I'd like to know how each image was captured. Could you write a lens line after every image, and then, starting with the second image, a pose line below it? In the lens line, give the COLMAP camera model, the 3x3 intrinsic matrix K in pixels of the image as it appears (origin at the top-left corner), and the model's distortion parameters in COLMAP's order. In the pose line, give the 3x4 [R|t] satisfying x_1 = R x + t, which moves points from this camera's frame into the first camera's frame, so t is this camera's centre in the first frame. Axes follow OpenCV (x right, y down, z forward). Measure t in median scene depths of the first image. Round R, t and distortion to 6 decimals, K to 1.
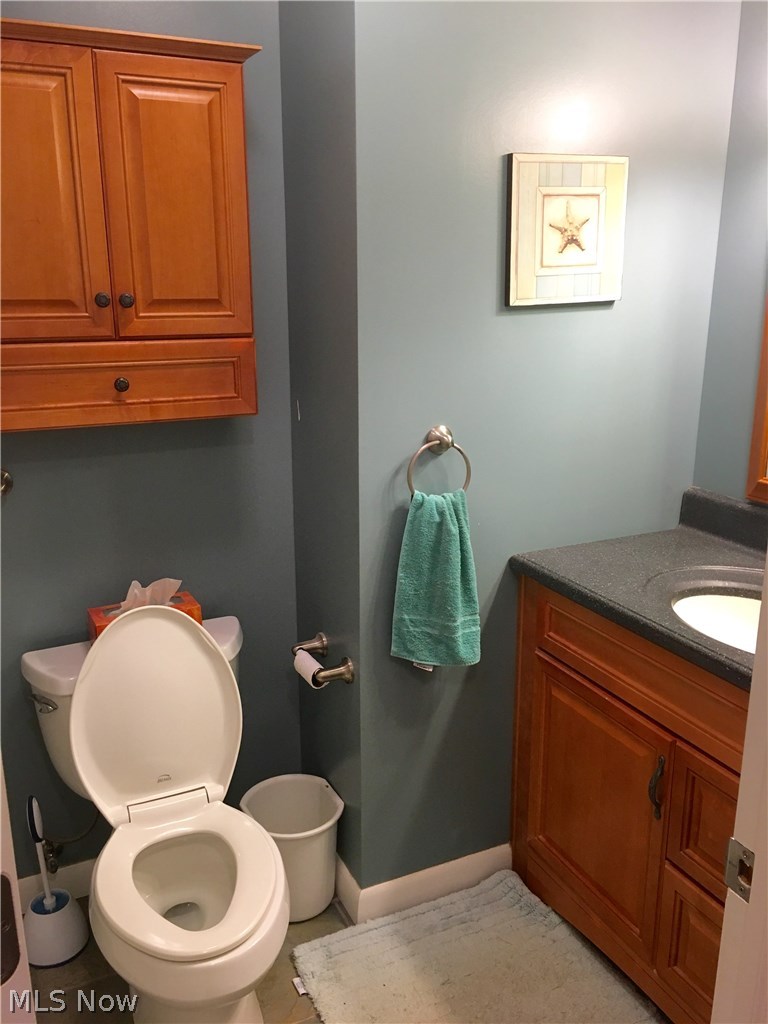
lens RADIAL K [[869.5, 0, 384.0], [0, 869.5, 512.0], [0, 0, 1]] dist [0.085679, -0.114097]
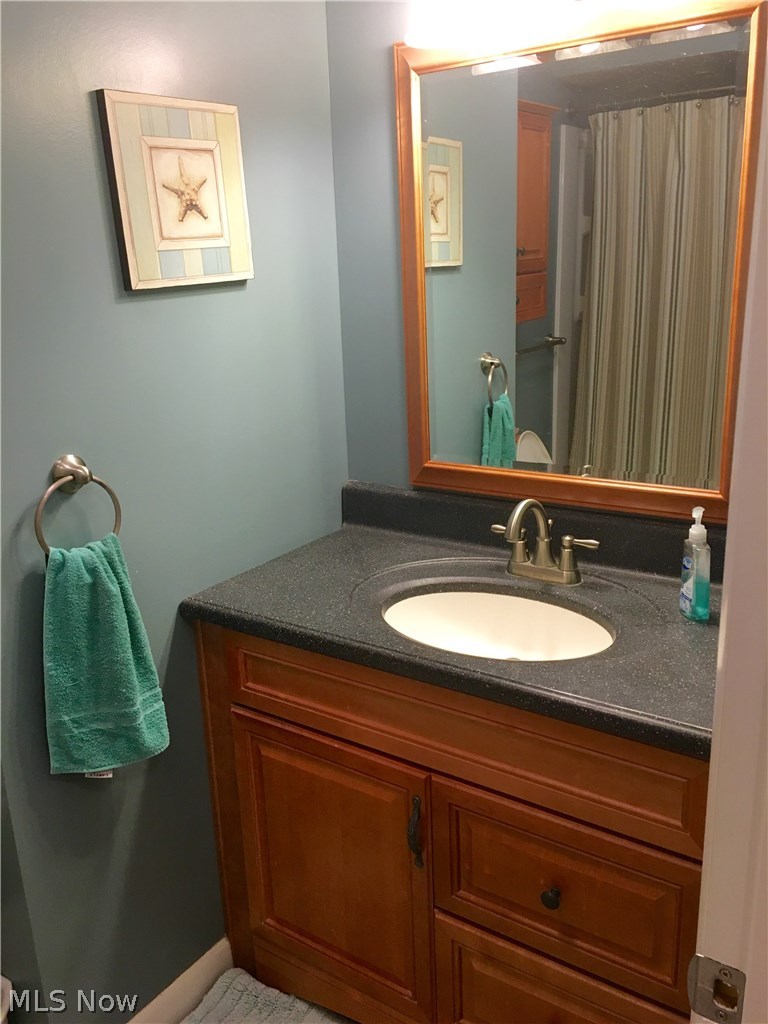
lens RADIAL K [[869.5, 0, 384.0], [0, 869.5, 512.0], [0, 0, 1]] dist [0.085679, -0.114097]
pose [[0.864391, -0.173308, 0.472009, -0.063341], [0.169889, 0.984181, 0.050244, -0.042852], [-0.473250, 0.036759, 0.880161, 0.214264]]
